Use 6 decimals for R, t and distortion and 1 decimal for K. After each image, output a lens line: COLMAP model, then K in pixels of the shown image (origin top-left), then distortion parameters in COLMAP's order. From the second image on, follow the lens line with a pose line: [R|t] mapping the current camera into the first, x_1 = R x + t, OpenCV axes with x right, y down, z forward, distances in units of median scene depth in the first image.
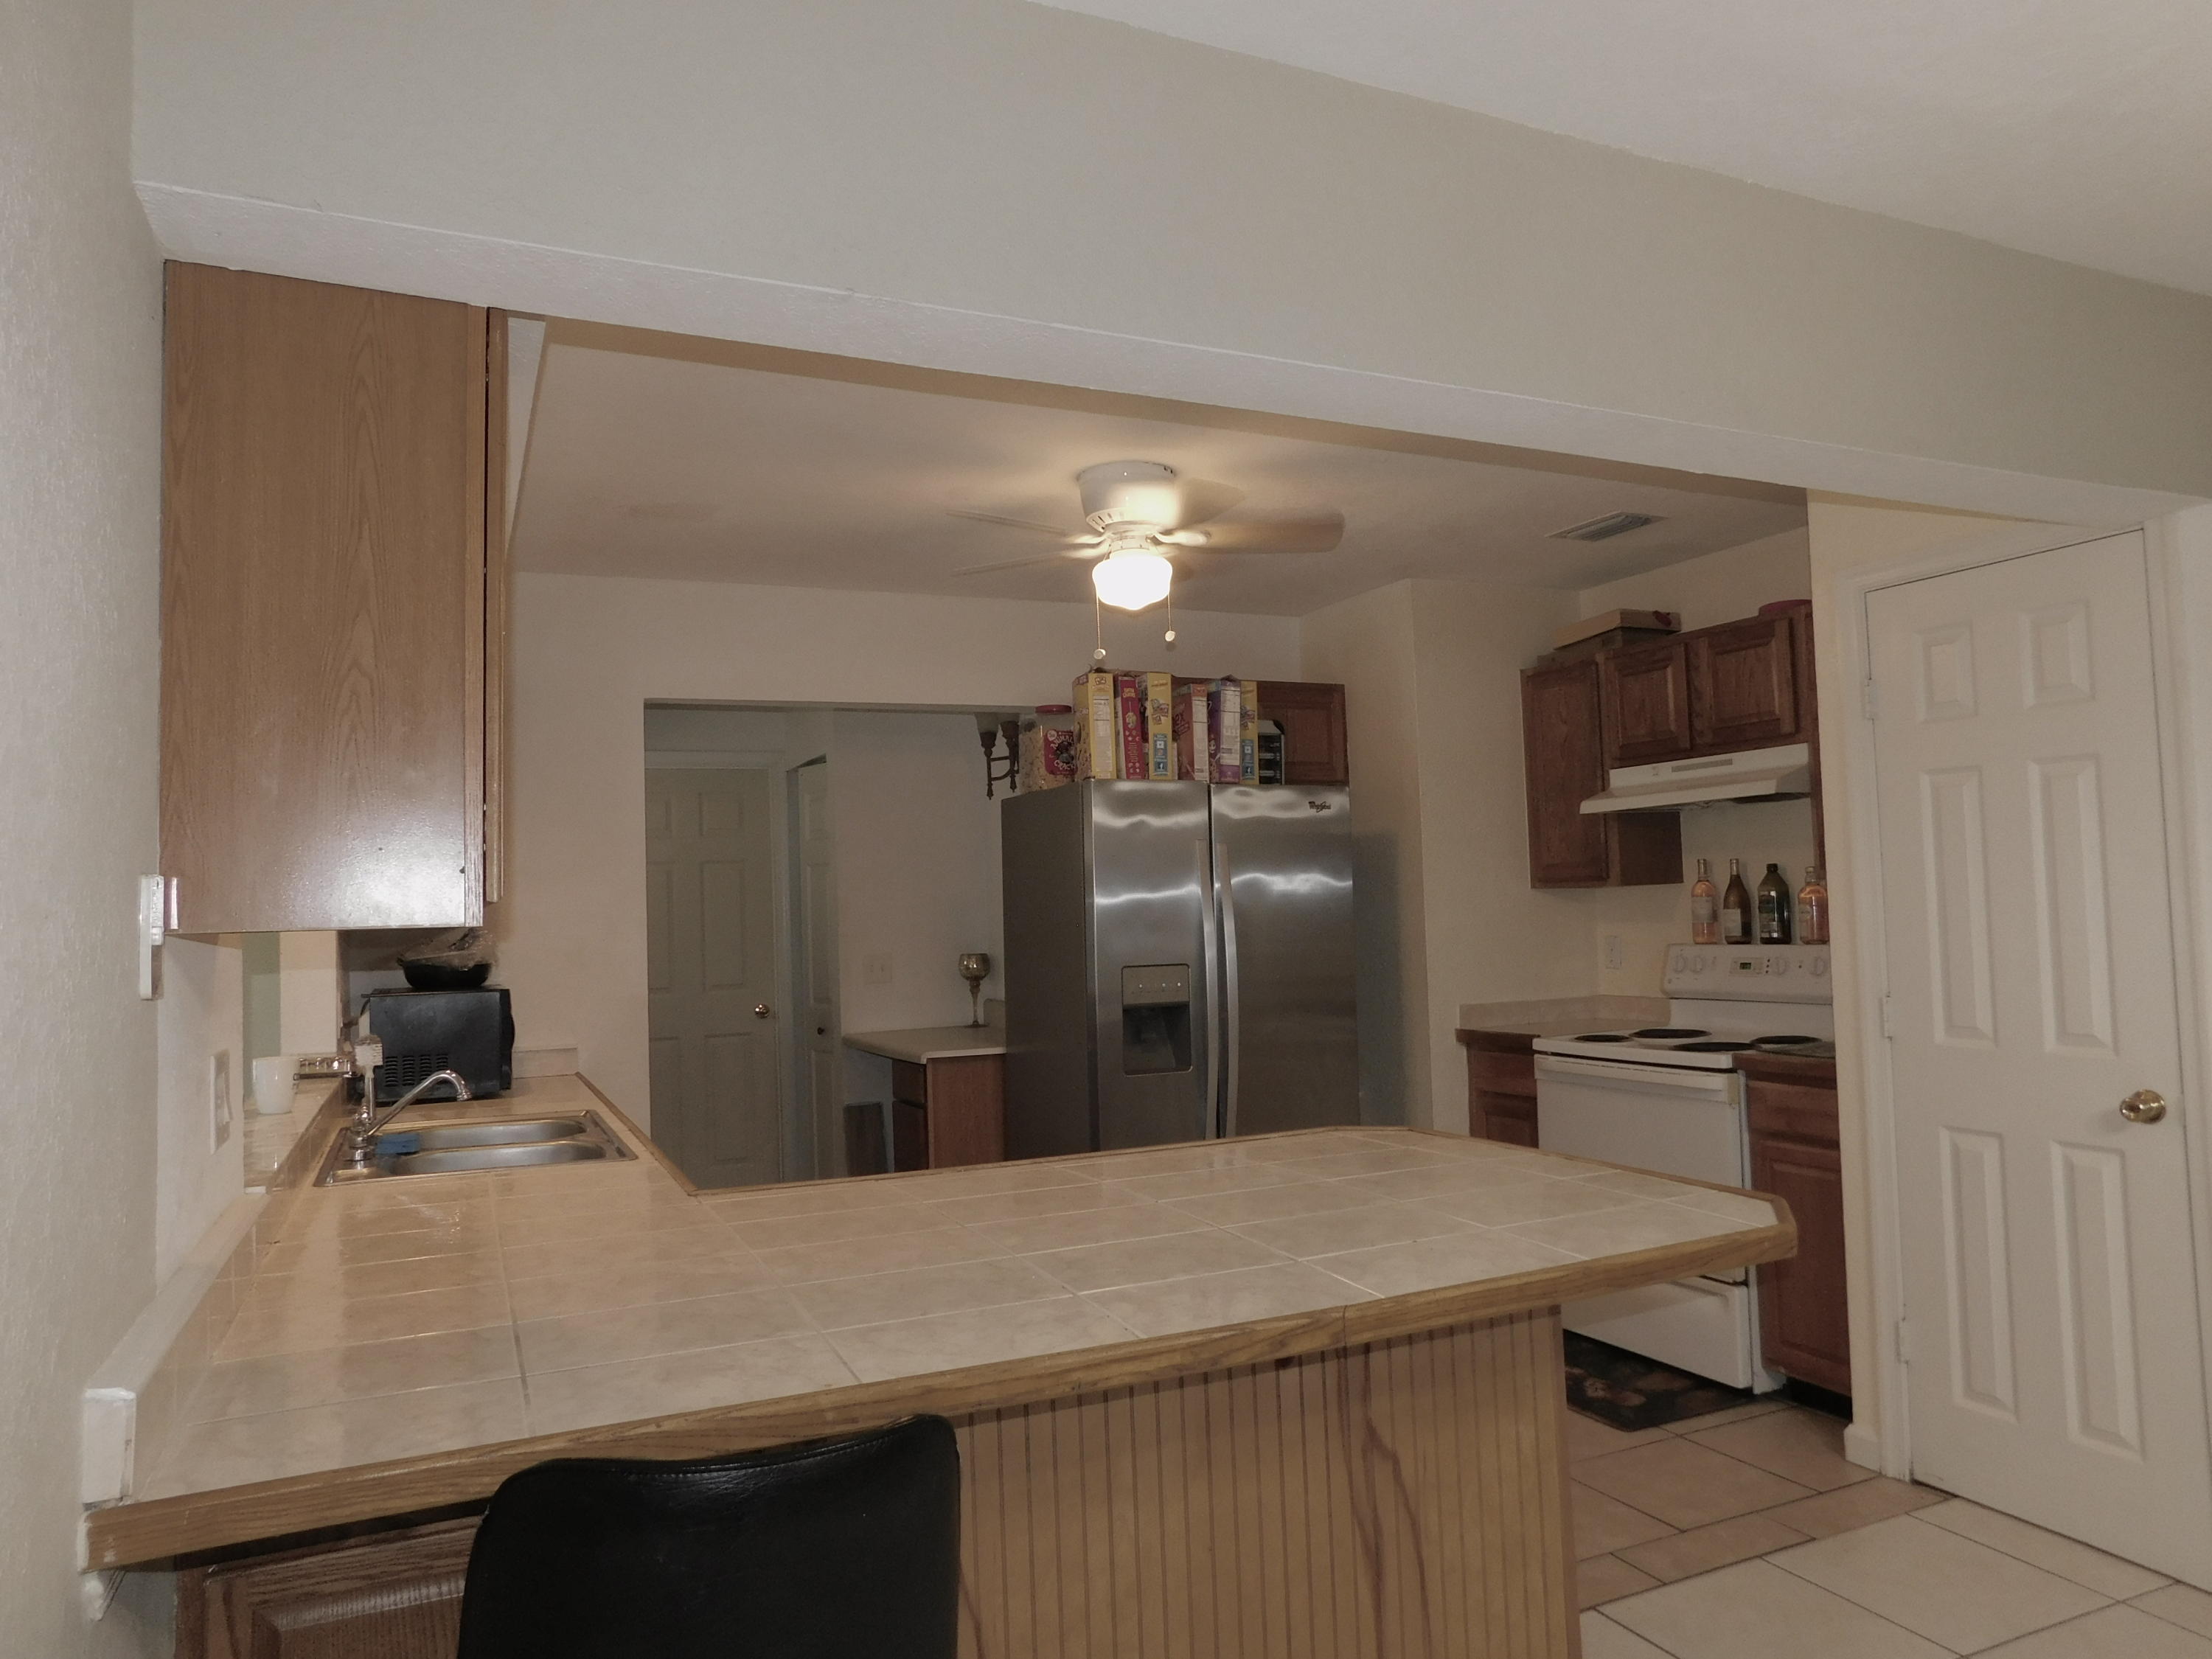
lens RADIAL K [[1462.8, 0, 1107.4], [0, 1462.8, 820.5], [0, 0, 1]] dist [-0.064817, 0.053927]
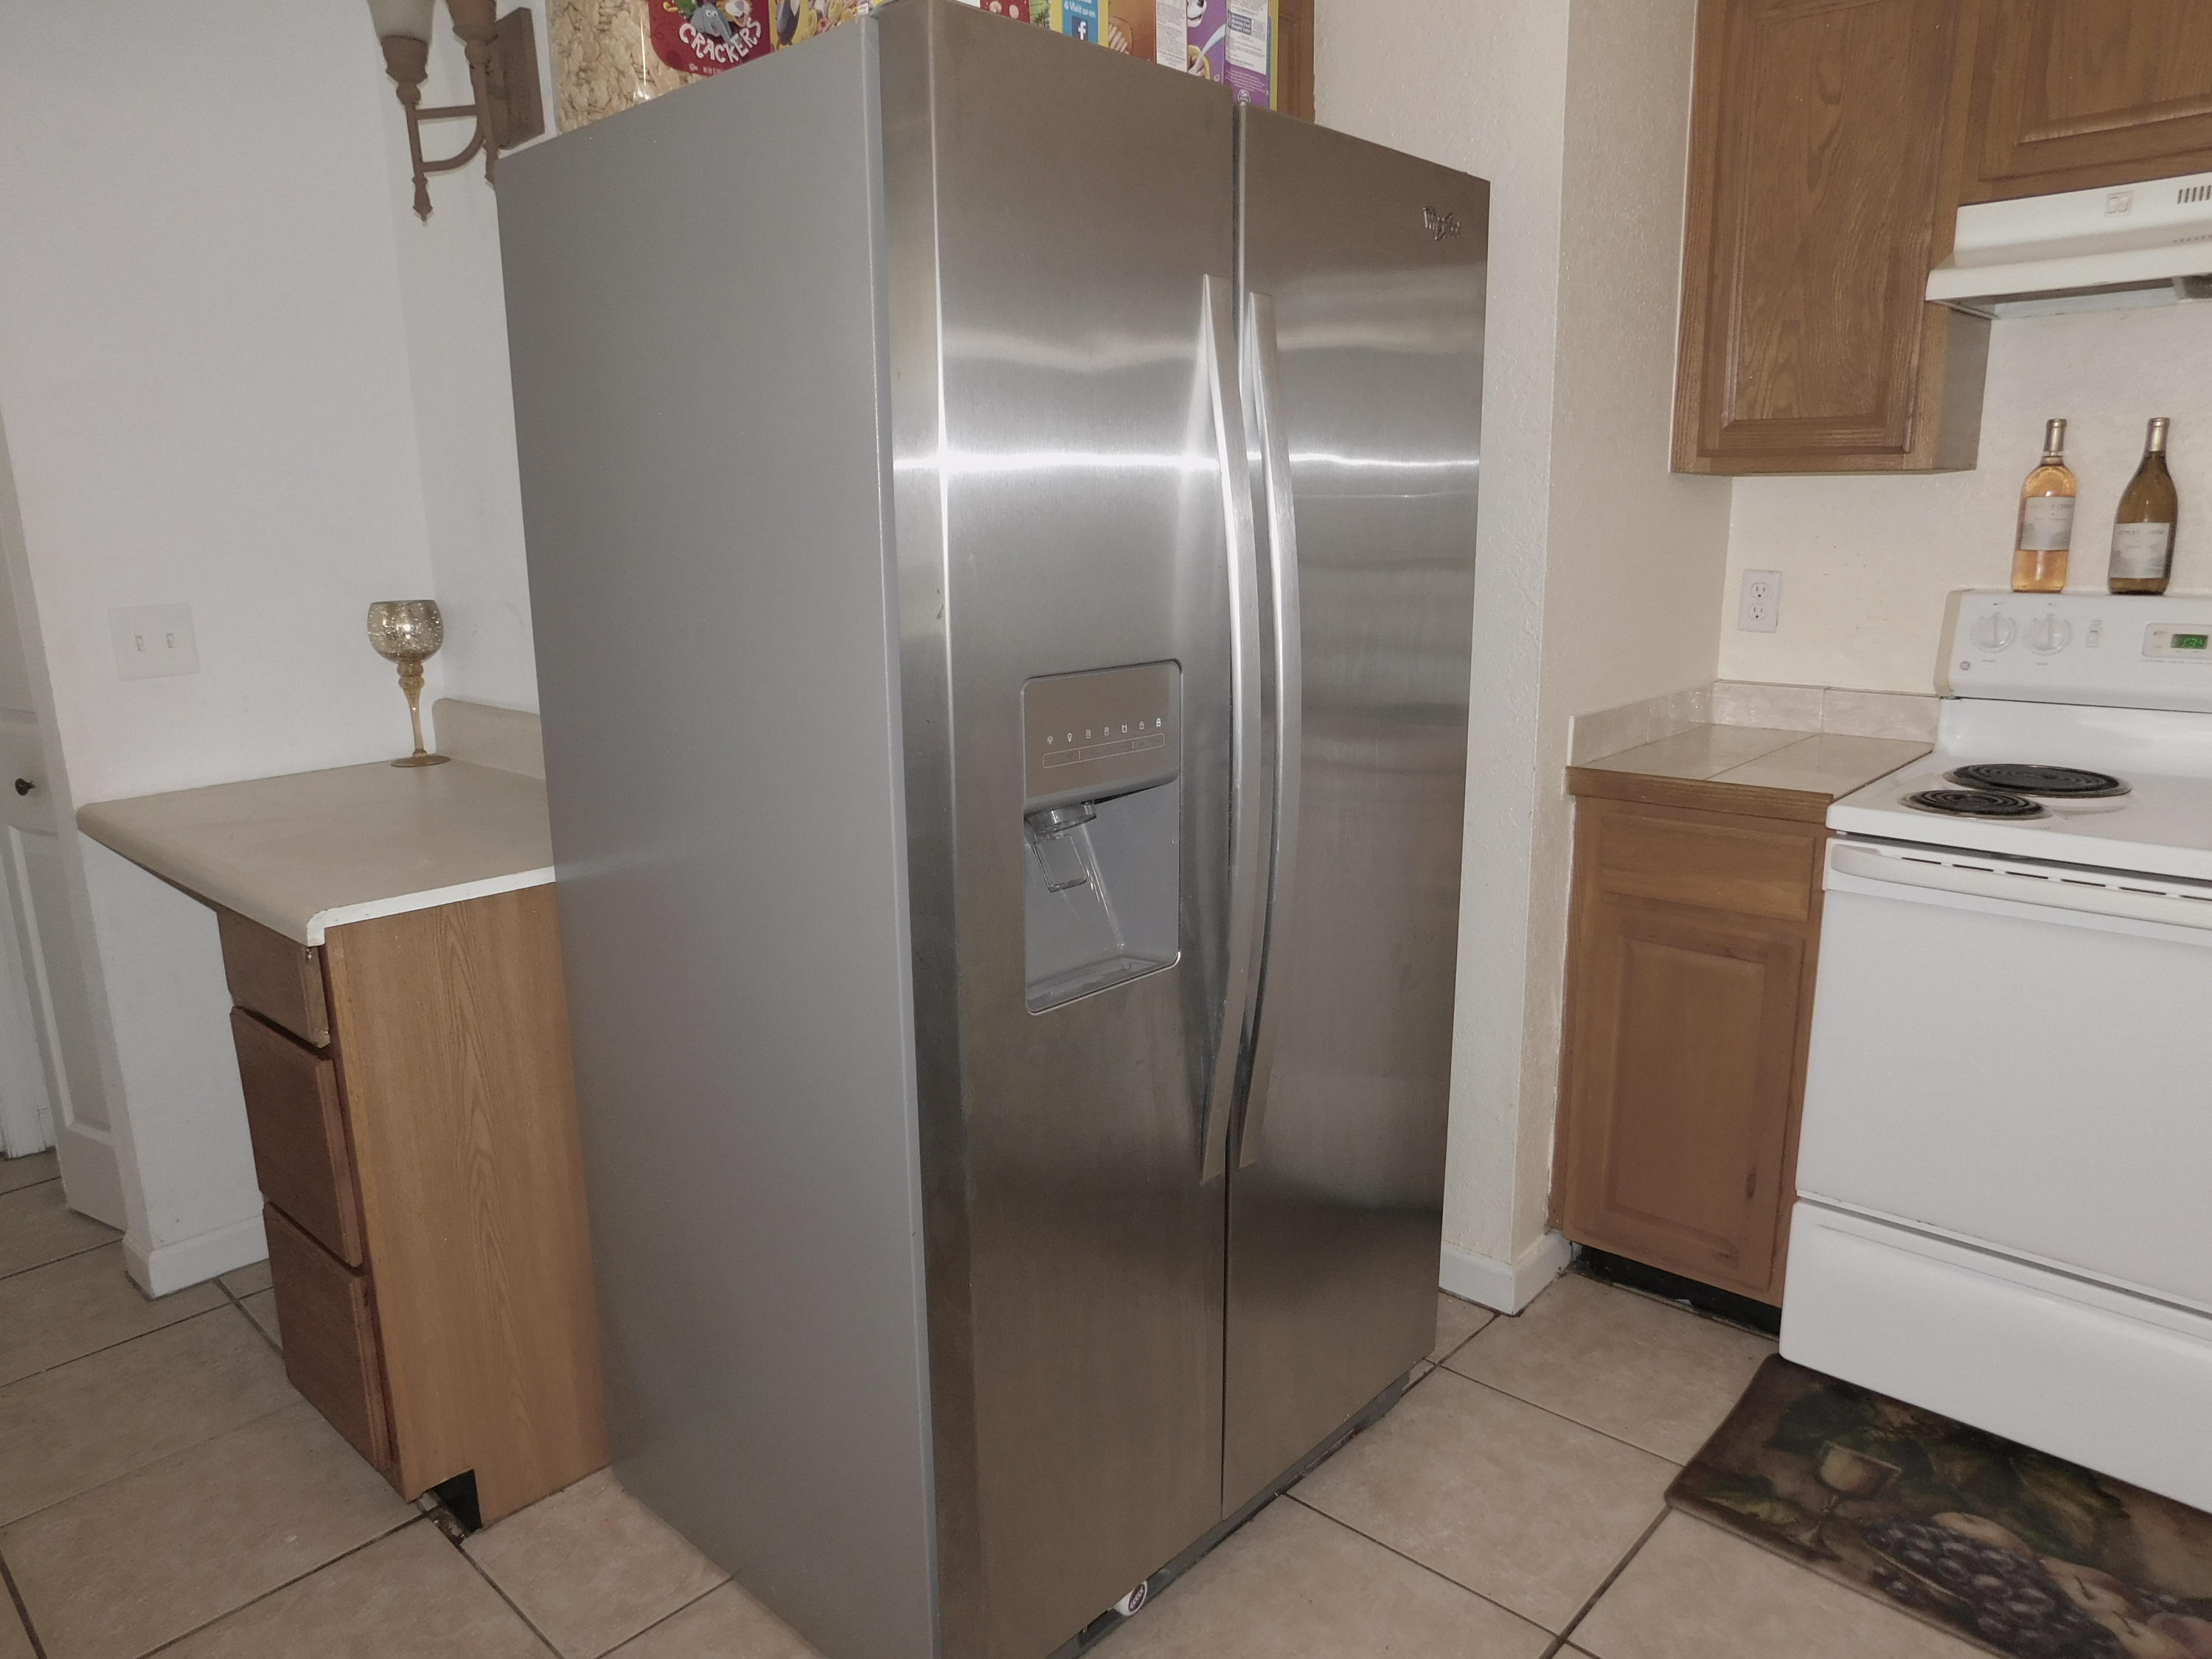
lens RADIAL K [[1462.8, 0, 1104.5], [0, 1462.8, 826.8], [0, 0, 1]] dist [-0.064817, 0.053927]
pose [[0.921968, -0.067781, 0.381289, -0.086427], [-0.035990, 0.965307, 0.258626, 0.046595], [-0.385591, -0.252167, 0.887542, 0.662706]]
